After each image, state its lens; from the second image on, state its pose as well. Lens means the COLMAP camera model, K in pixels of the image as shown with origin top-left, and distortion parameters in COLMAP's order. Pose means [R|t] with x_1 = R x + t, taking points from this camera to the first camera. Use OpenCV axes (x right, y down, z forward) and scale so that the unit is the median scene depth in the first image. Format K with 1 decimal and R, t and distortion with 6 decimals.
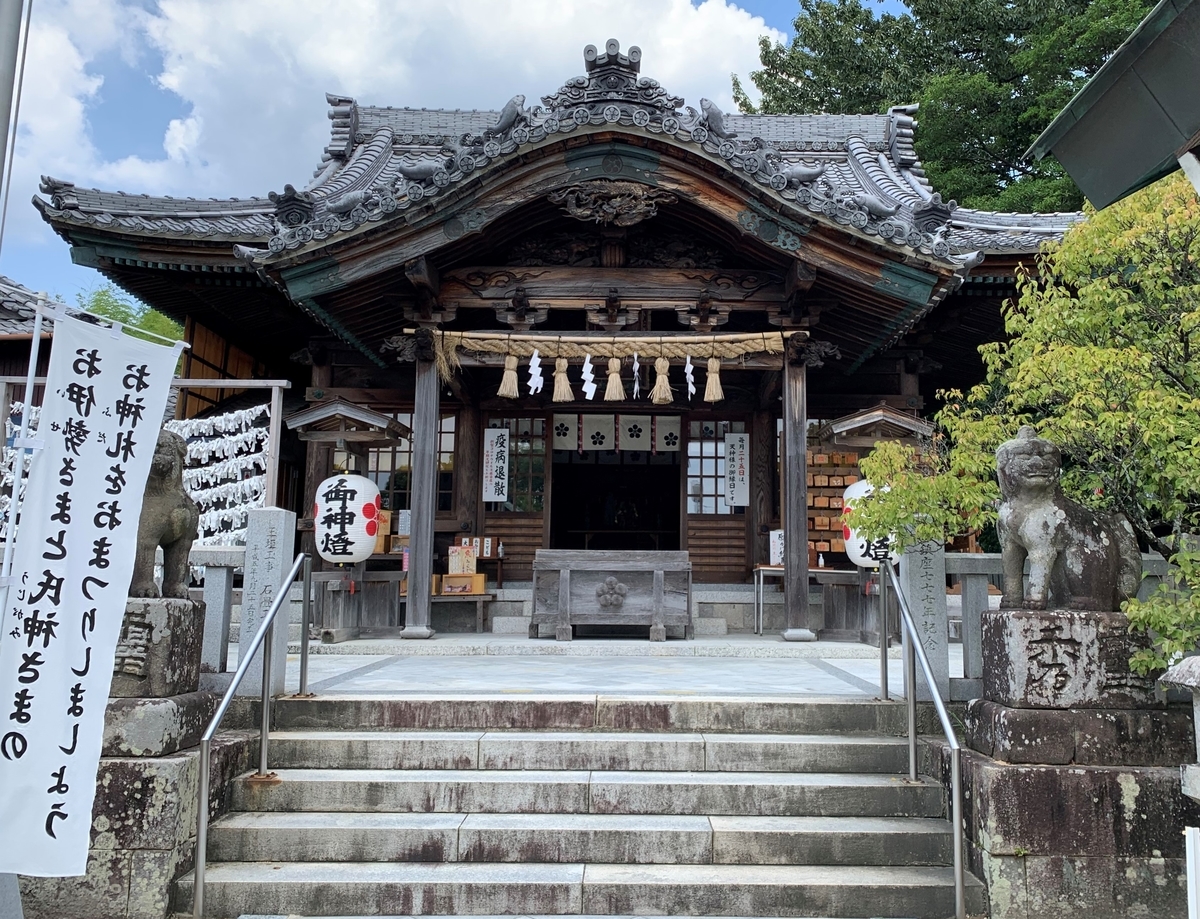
lens RADIAL K [[1073.1, 0, 608.0], [0, 1073.1, 456.1], [0, 0, 1]] dist [0.059716, 0.000947]
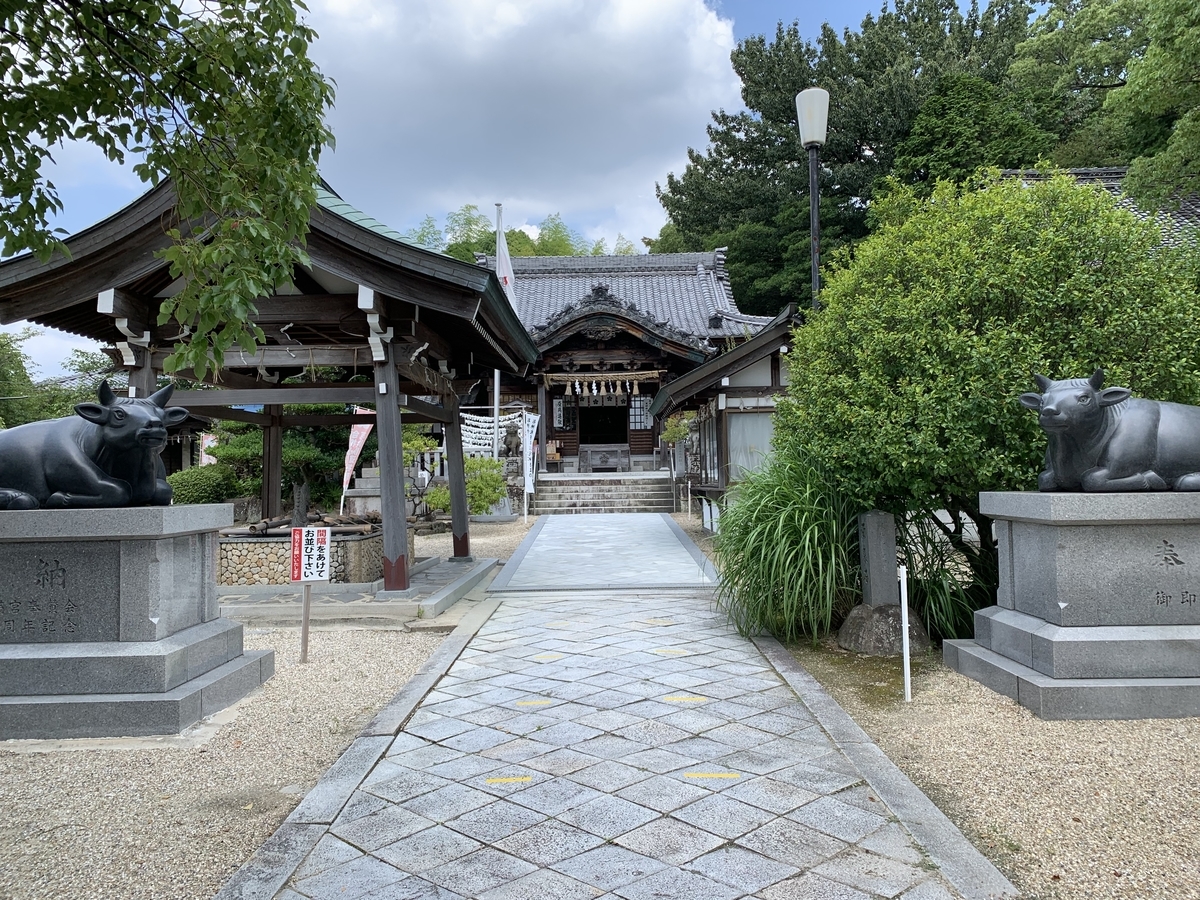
lens RADIAL K [[904.1, 0, 598.9], [0, 904.1, 447.2], [0, 0, 1]] dist [-0.000048, 0.000020]
pose [[0.999446, -0.029016, 0.016312, -0.050374], [0.027274, 0.994772, 0.098410, -0.151760], [-0.019082, -0.097911, 0.995012, -1.506925]]
